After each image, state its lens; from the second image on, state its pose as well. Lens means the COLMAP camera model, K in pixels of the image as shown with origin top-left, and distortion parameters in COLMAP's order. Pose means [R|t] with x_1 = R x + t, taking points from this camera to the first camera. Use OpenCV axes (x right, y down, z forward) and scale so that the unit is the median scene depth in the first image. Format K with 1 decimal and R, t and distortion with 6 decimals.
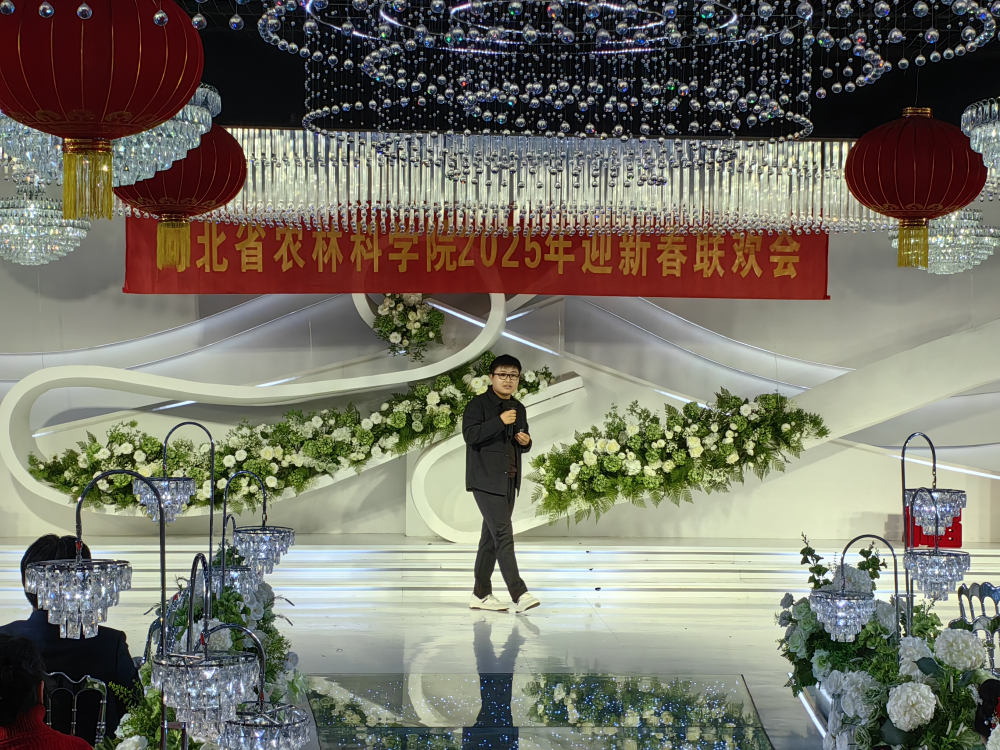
lens RADIAL K [[2000.2, 0, 502.5], [0, 2000.2, 371.4], [0, 0, 1]] dist [0.293232, -1.285306]
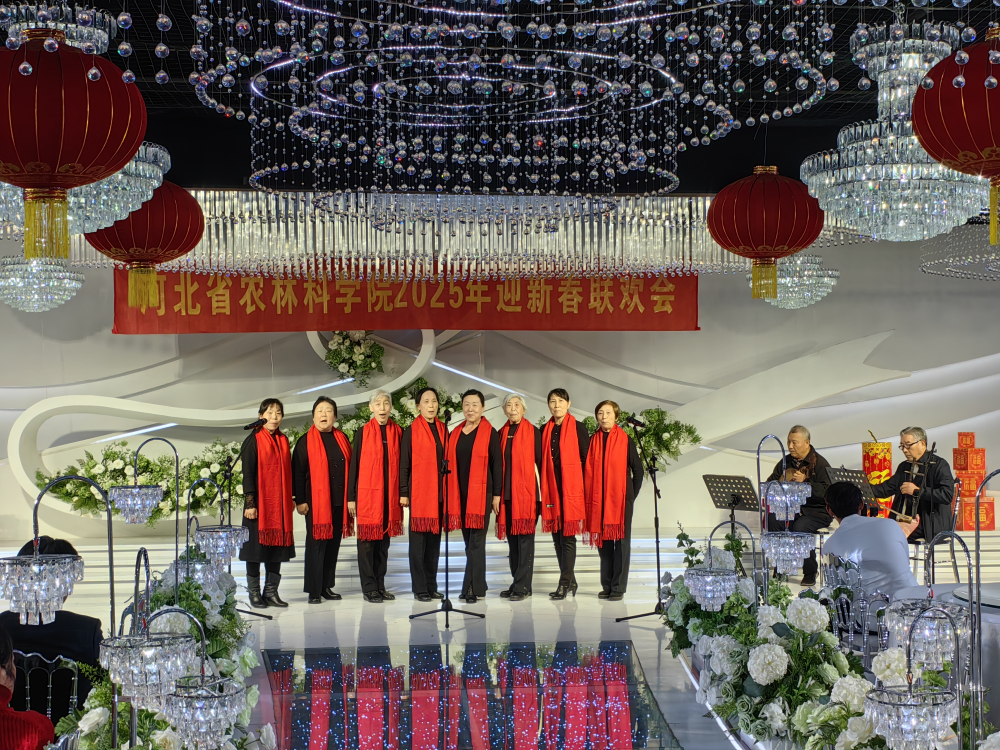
lens RADIAL K [[1607.4, 0, 509.2], [0, 1607.4, 387.5], [0, 0, 1]] dist [0.265829, -1.072119]
pose [[0.999095, -0.017071, 0.038956, 0.008560], [0.017367, 0.999823, -0.007258, 0.003975], [-0.038825, 0.007928, 0.999215, 0.028726]]
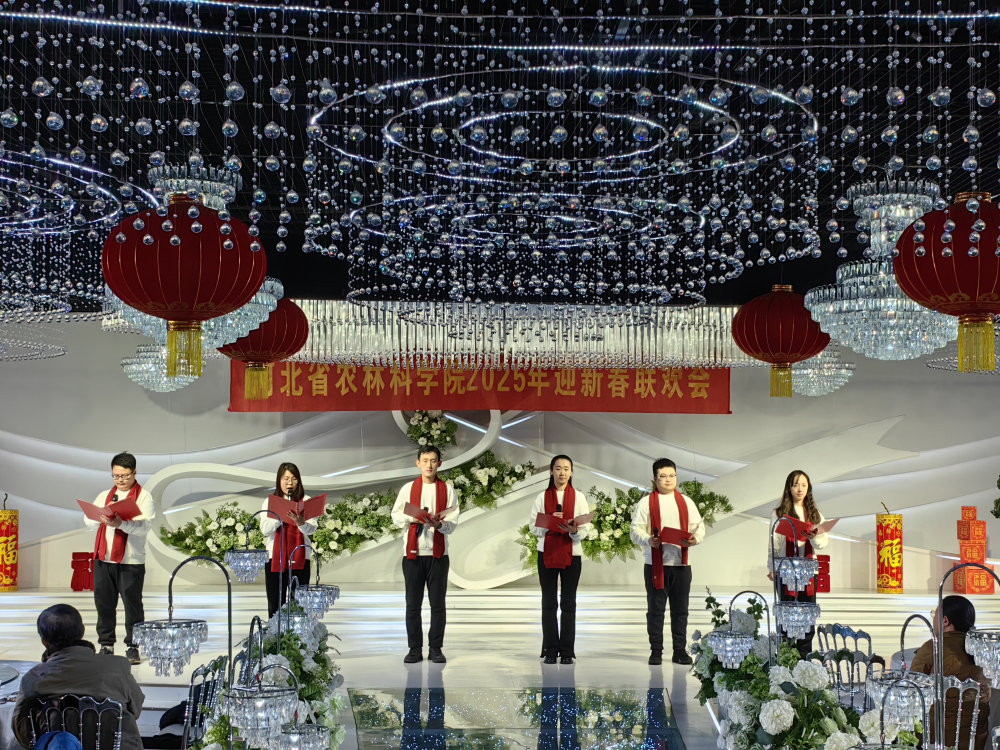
lens RADIAL K [[1439.4, 0, 499.5], [0, 1439.4, 382.3], [0, 0, 1]] dist [0.276102, -1.069569]
pose [[0.999930, -0.003419, -0.011292, 0.012600], [0.002861, 0.998791, -0.049074, -0.008787], [0.011446, 0.049038, 0.998731, -0.009582]]
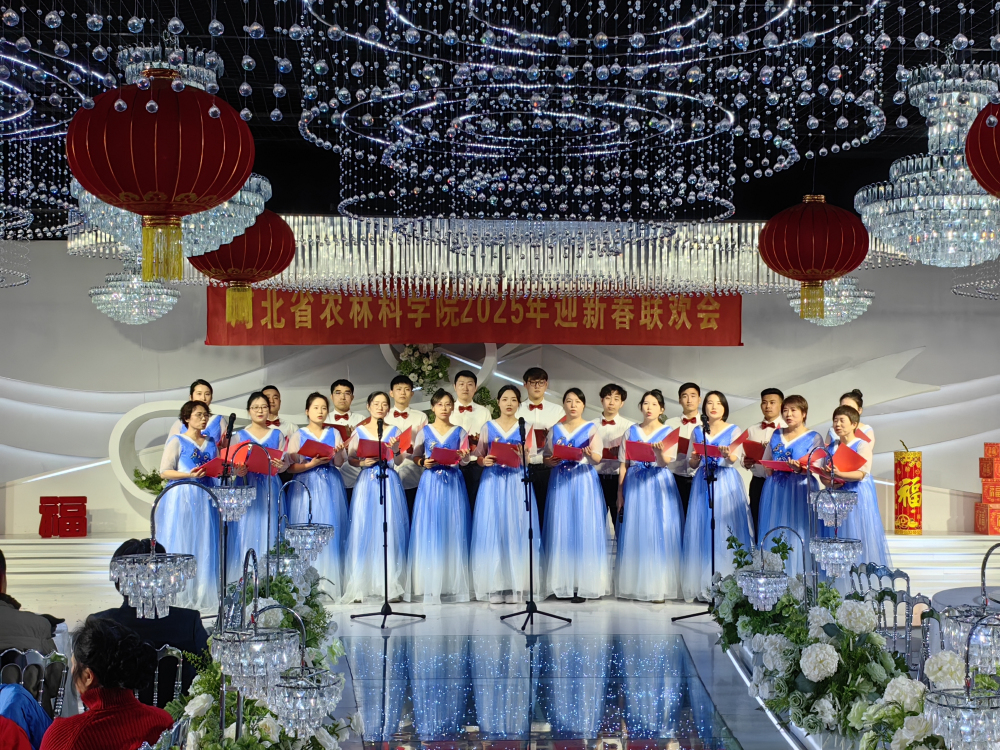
lens RADIAL K [[1470.1, 0, 499.3], [0, 1470.1, 382.0], [0, 0, 1]] dist [0.257893, -0.957735]
pose [[0.999965, -0.007570, 0.003470, -0.000308], [0.007622, 0.999854, -0.015312, 0.001460], [-0.003353, 0.015338, 0.999877, 0.035674]]
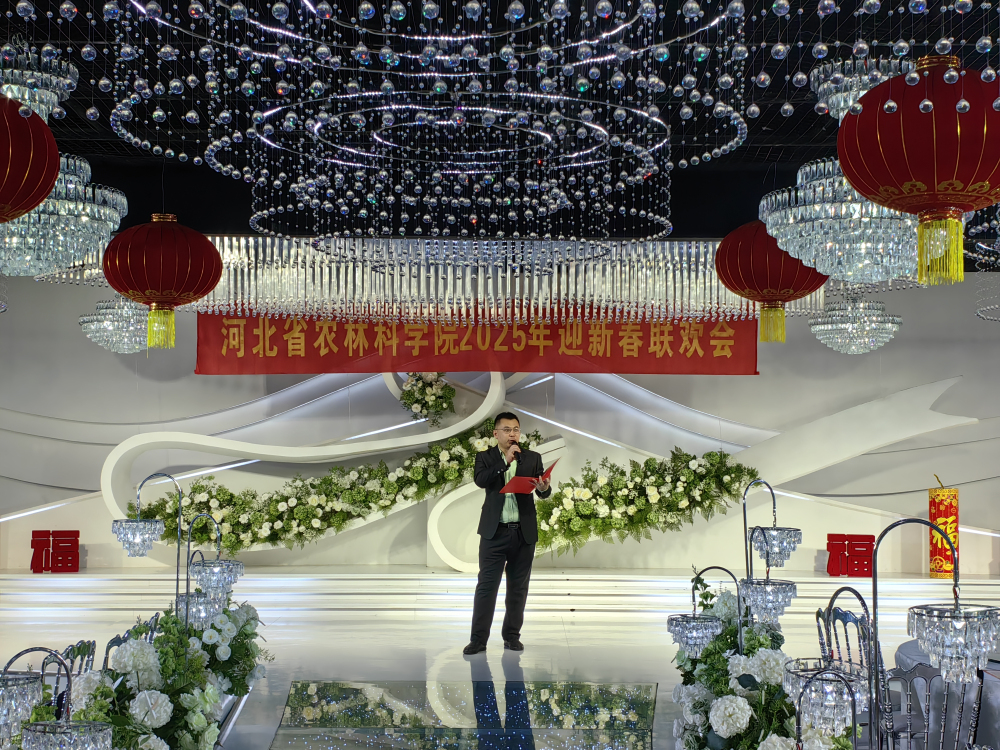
lens RADIAL K [[1500.1, 0, 507.2], [0, 1500.1, 371.5], [0, 0, 1]] dist [0.268941, -1.051997]
pose [[0.997386, -0.008360, -0.071766, 0.075579], [0.005031, 0.998908, -0.046443, 0.004643], [0.072076, 0.045961, 0.996340, 0.064755]]
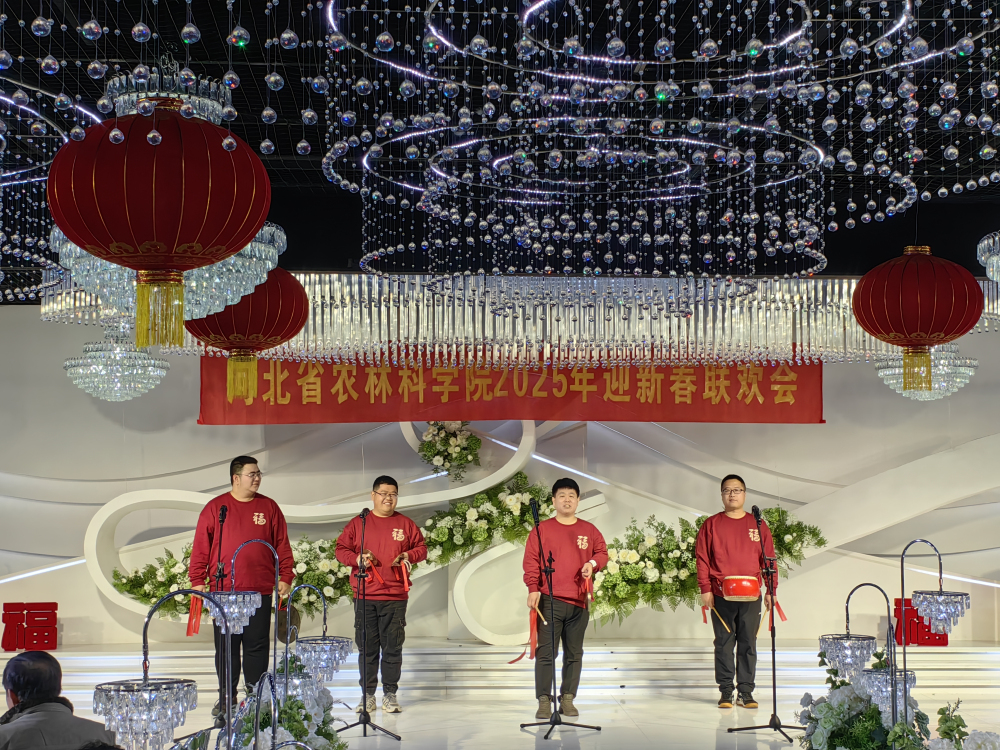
lens RADIAL K [[1675.3, 0, 502.8], [0, 1675.3, 372.2], [0, 0, 1]] dist [0.297032, -1.277266]
pose [[0.999904, -0.010921, -0.008513, -0.008902], [0.010292, 0.997444, -0.070704, 0.000616], [0.009264, 0.070610, 0.997461, 0.056579]]
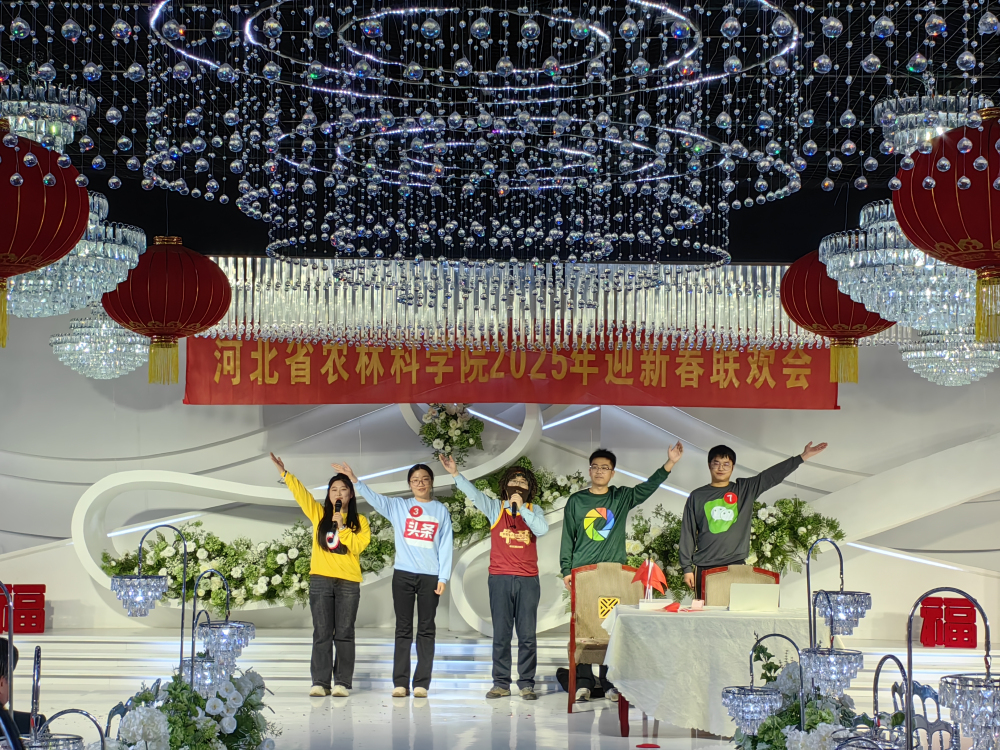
lens RADIAL K [[1909.4, 0, 506.7], [0, 1909.4, 359.2], [0, 0, 1]] dist [0.290766, -1.229674]
pose [[0.995940, -0.002367, -0.089988, 0.080064], [-0.002902, 0.998290, -0.058381, -0.002659], [0.089973, 0.058406, 0.994230, -0.022566]]
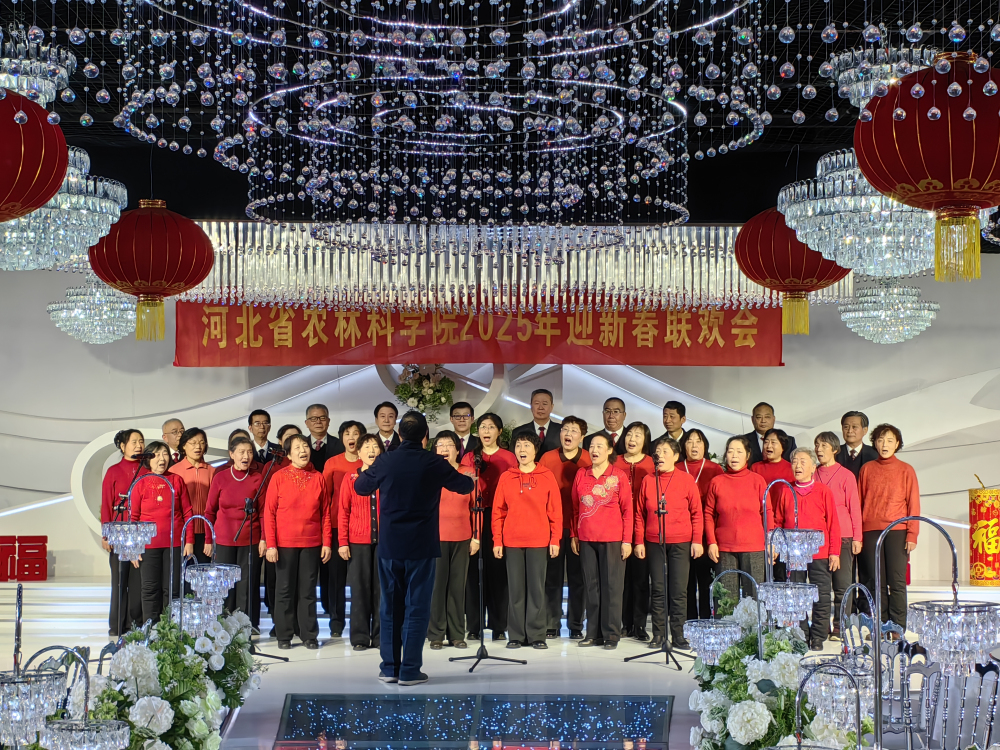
lens RADIAL K [[1710.3, 0, 502.8], [0, 1710.3, 374.3], [0, 0, 1]] dist [0.299714, -1.274100]
pose [[0.997327, -0.009049, -0.072508, 0.074852], [0.006395, 0.999304, -0.036749, 0.003842], [0.072790, 0.036187, 0.996691, 0.014760]]
